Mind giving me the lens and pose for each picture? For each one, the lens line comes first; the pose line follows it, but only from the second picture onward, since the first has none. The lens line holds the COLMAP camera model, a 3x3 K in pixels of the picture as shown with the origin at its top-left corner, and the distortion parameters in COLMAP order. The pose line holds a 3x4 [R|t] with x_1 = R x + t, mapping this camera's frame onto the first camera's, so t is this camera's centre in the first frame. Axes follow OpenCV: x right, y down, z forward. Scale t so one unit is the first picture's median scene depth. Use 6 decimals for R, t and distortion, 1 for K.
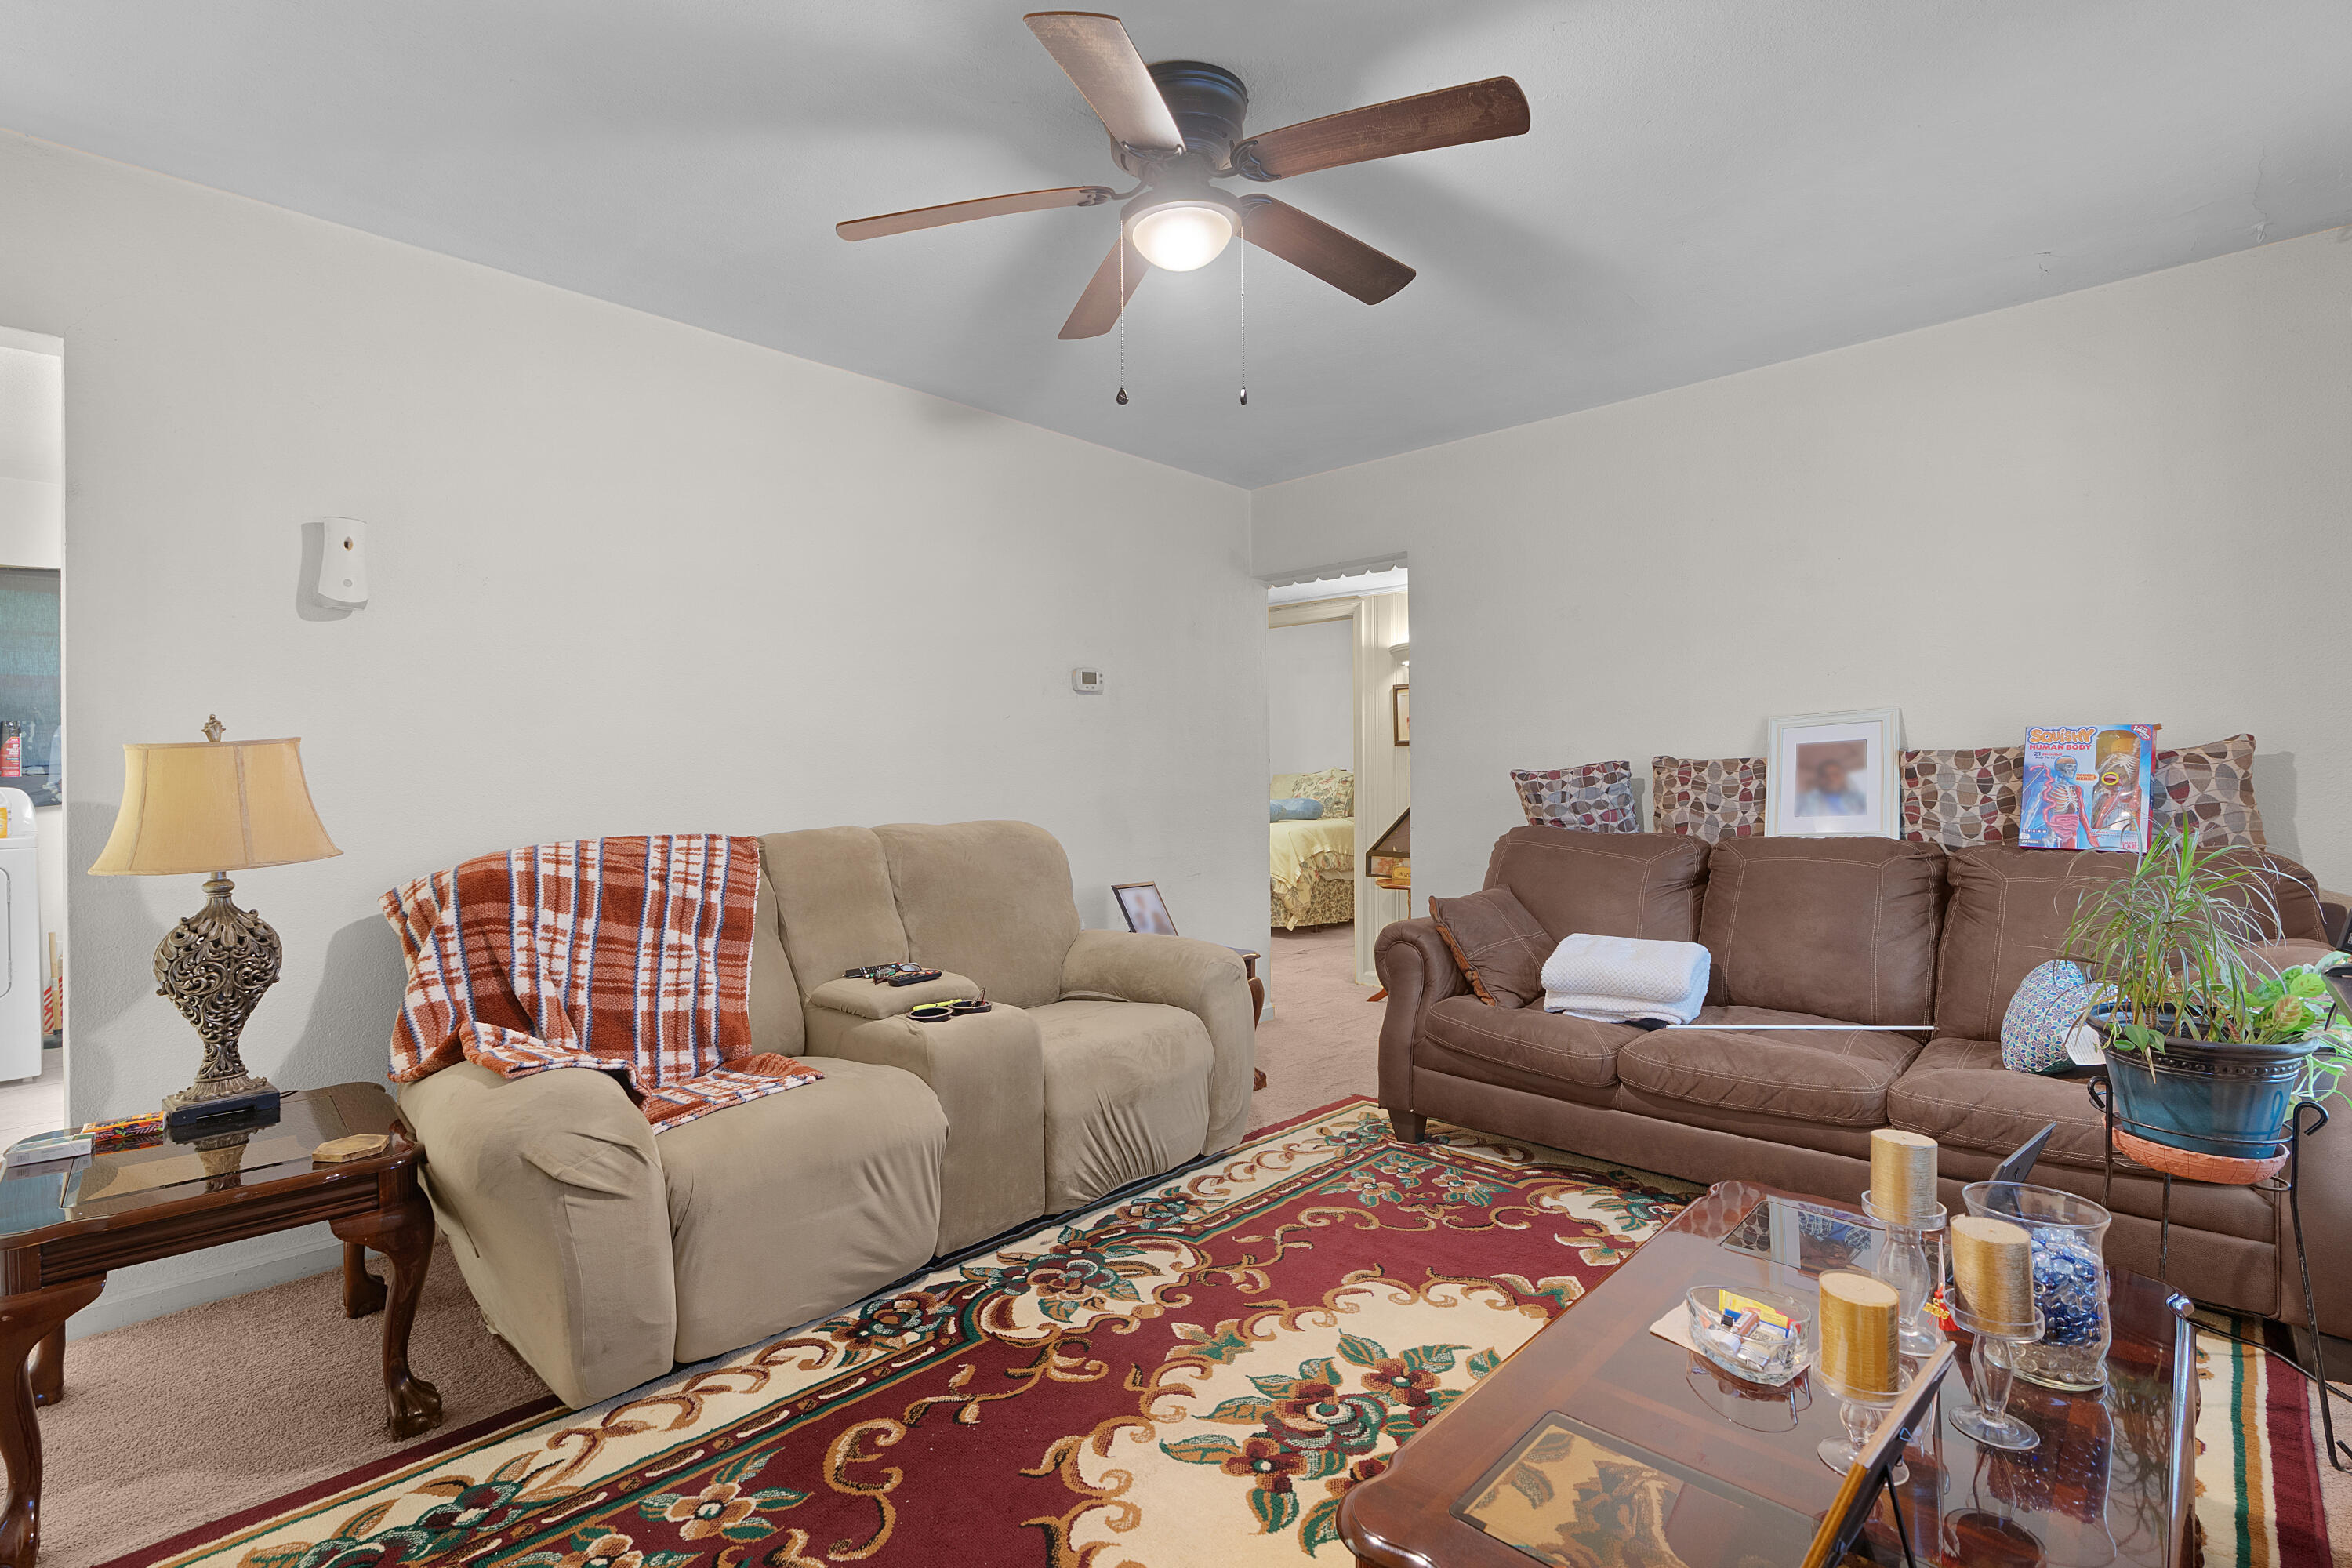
lens RADIAL K [[1109.5, 0, 1179.5], [0, 1109.5, 792.1], [0, 0, 1]] dist [-0.005998, -0.000202]
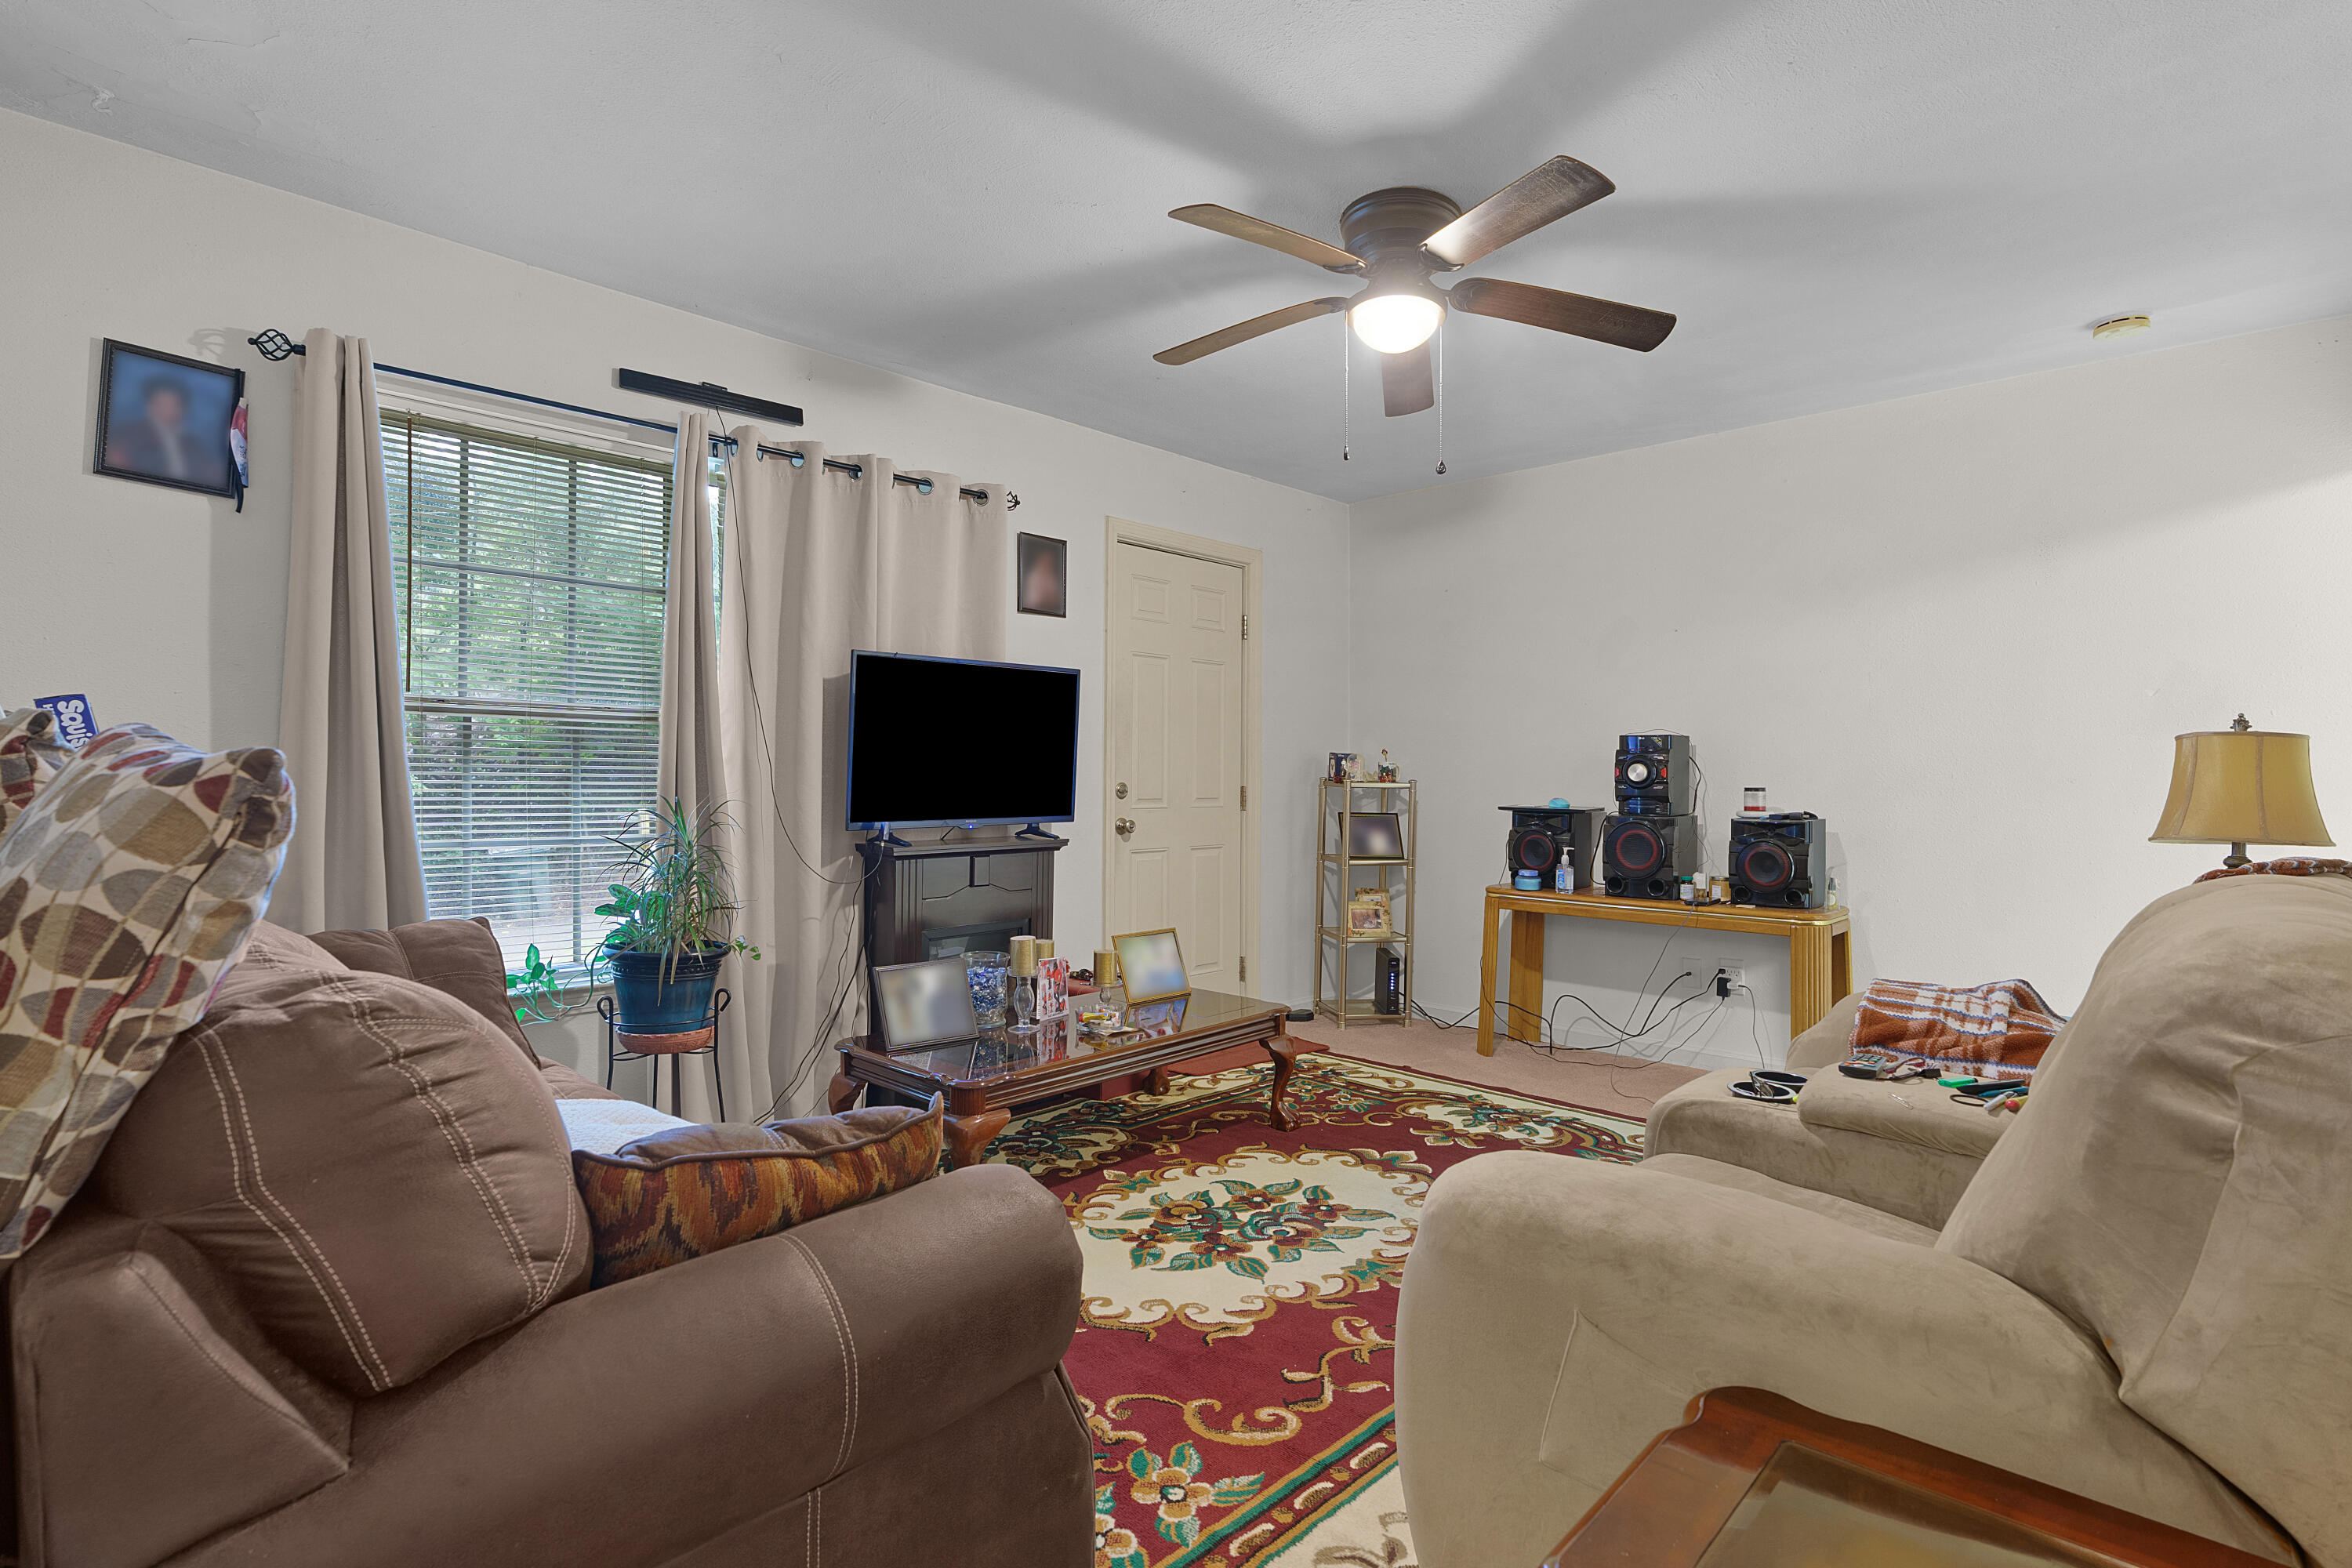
lens RADIAL K [[1115.3, 0, 1174.6], [0, 1115.3, 769.5], [0, 0, 1]] dist [-0.001601, 0.000019]
pose [[-0.999899, 0.008472, 0.011418, 0.168910], [0.008676, 0.999801, 0.017961, -0.027412], [-0.011264, 0.018059, -0.999773, 1.635532]]
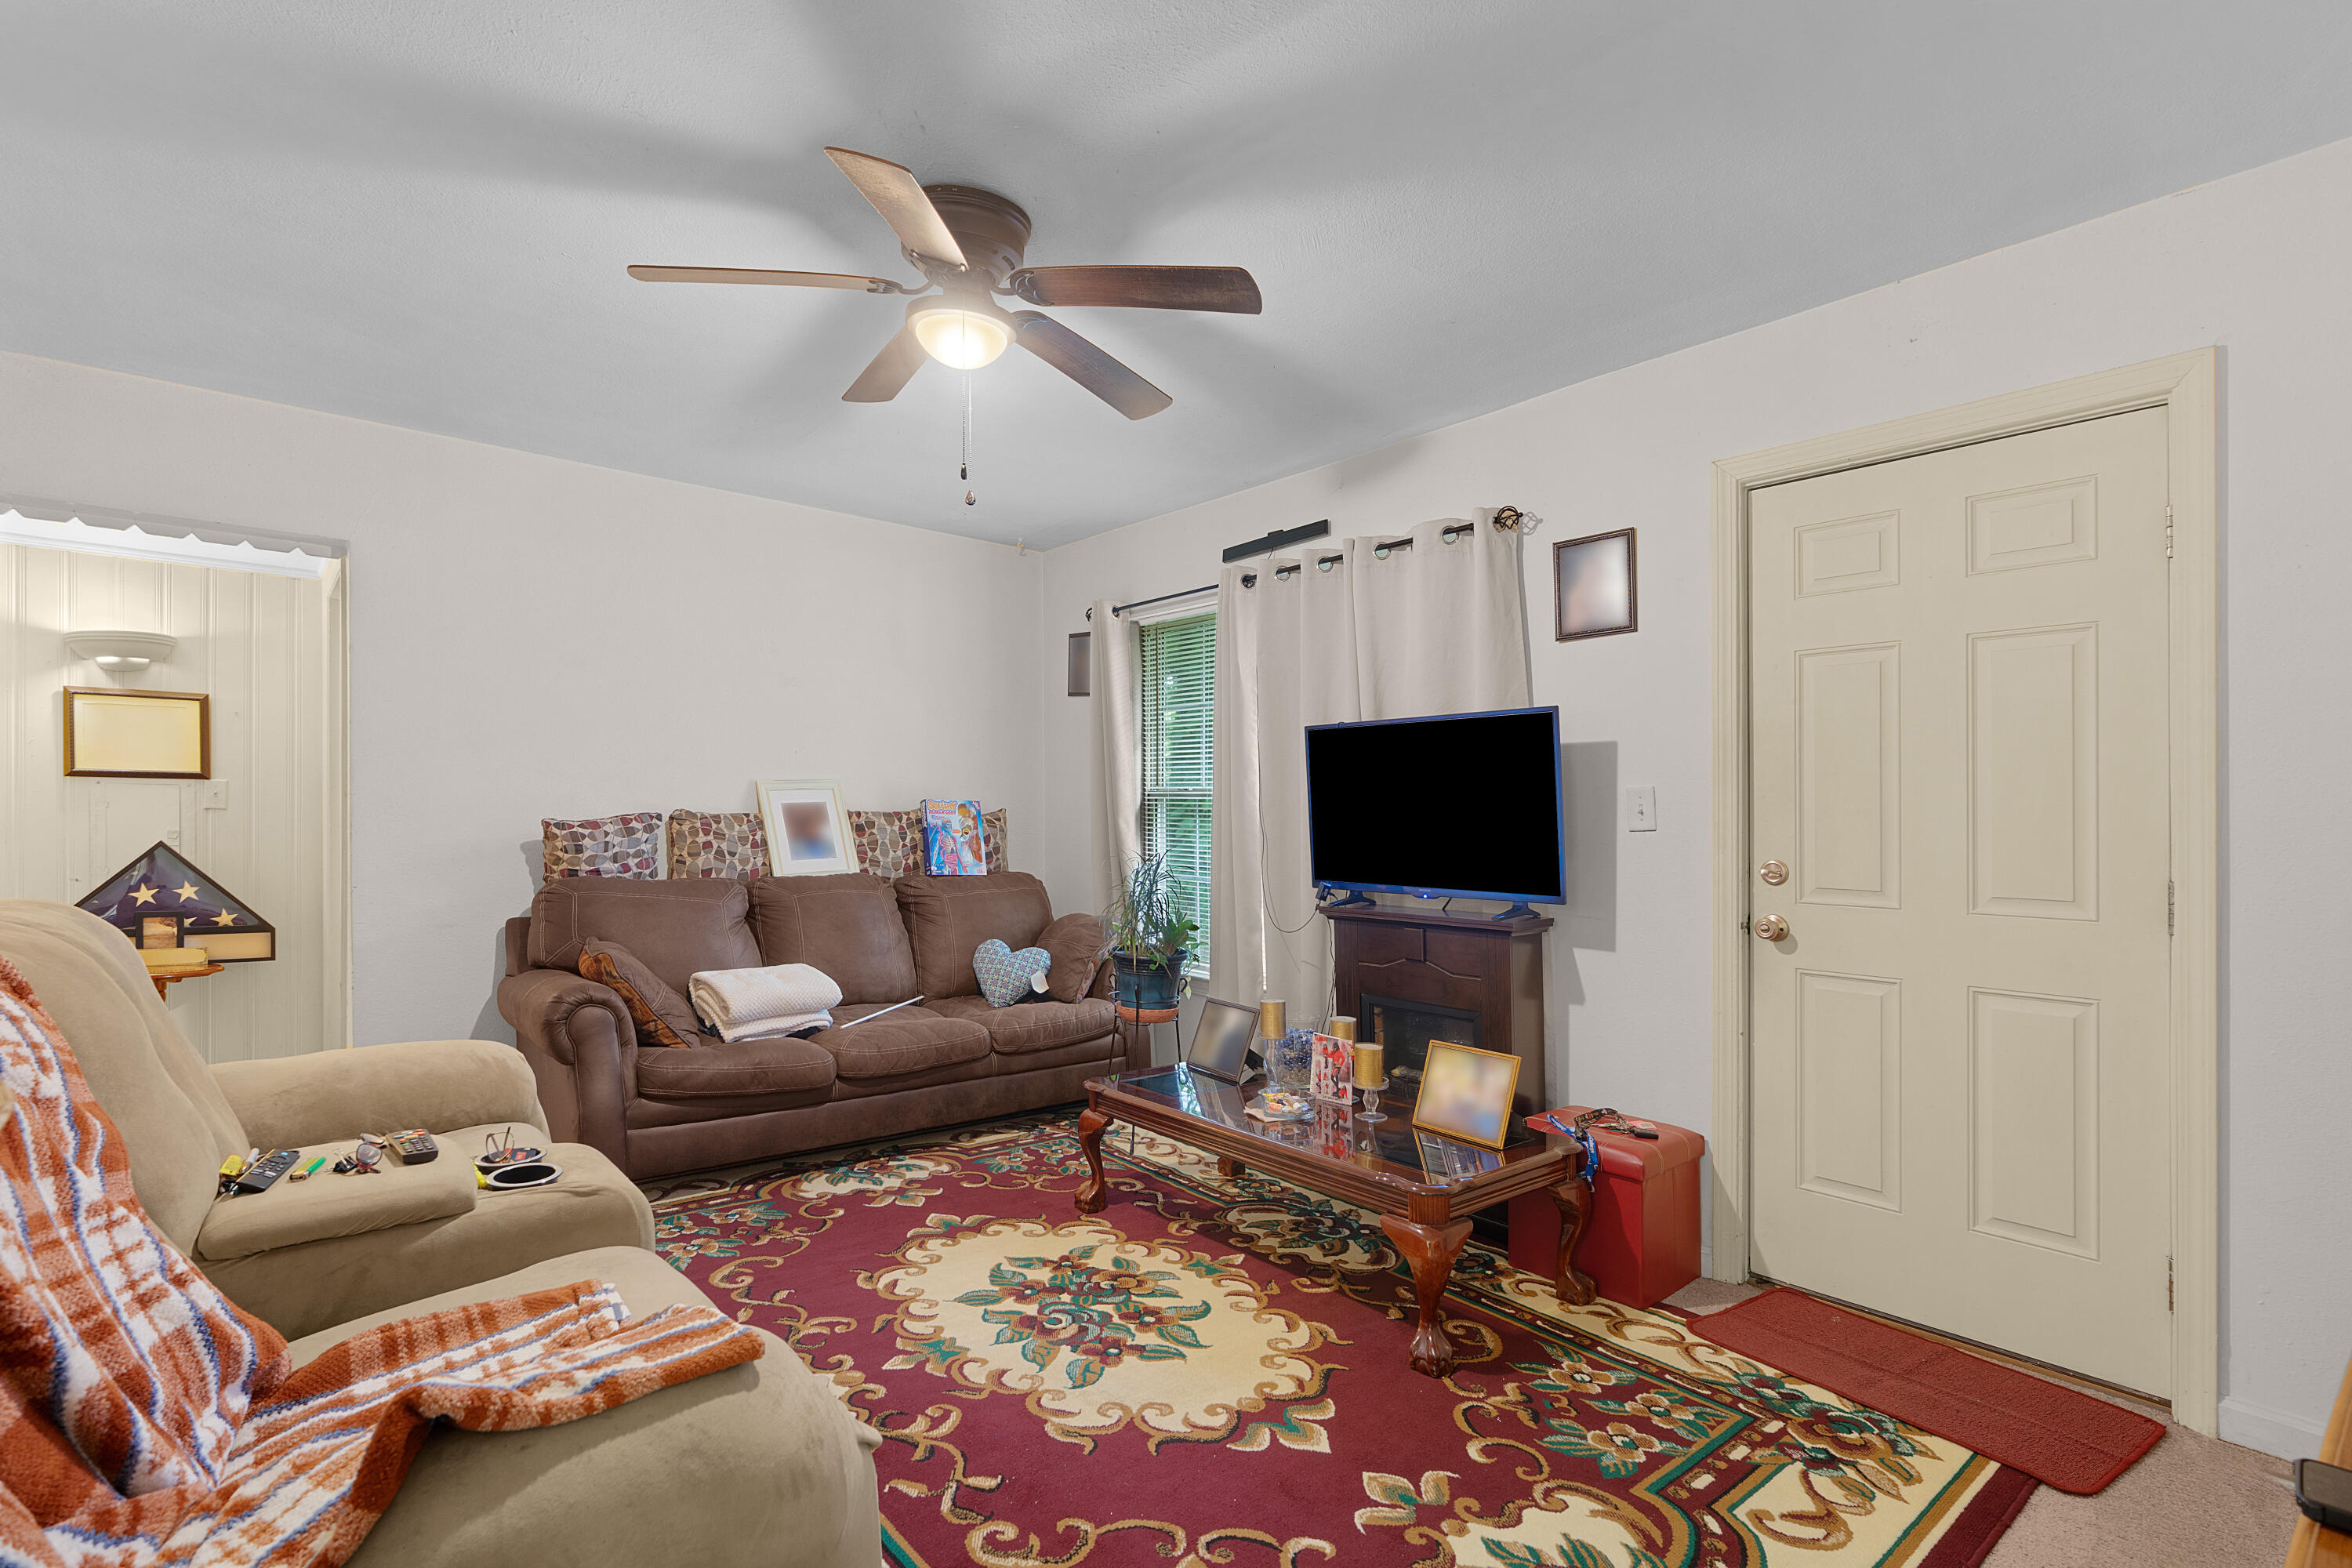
lens RADIAL K [[1109.5, 0, 1168.3], [0, 1109.5, 820.7], [0, 0, 1]] dist [-0.005998, -0.000202]
pose [[0.103072, 0.015047, 0.994560, -0.790137], [0.003145, 0.999876, -0.015453, -0.002686], [-0.994669, 0.004720, 0.103012, 0.505647]]
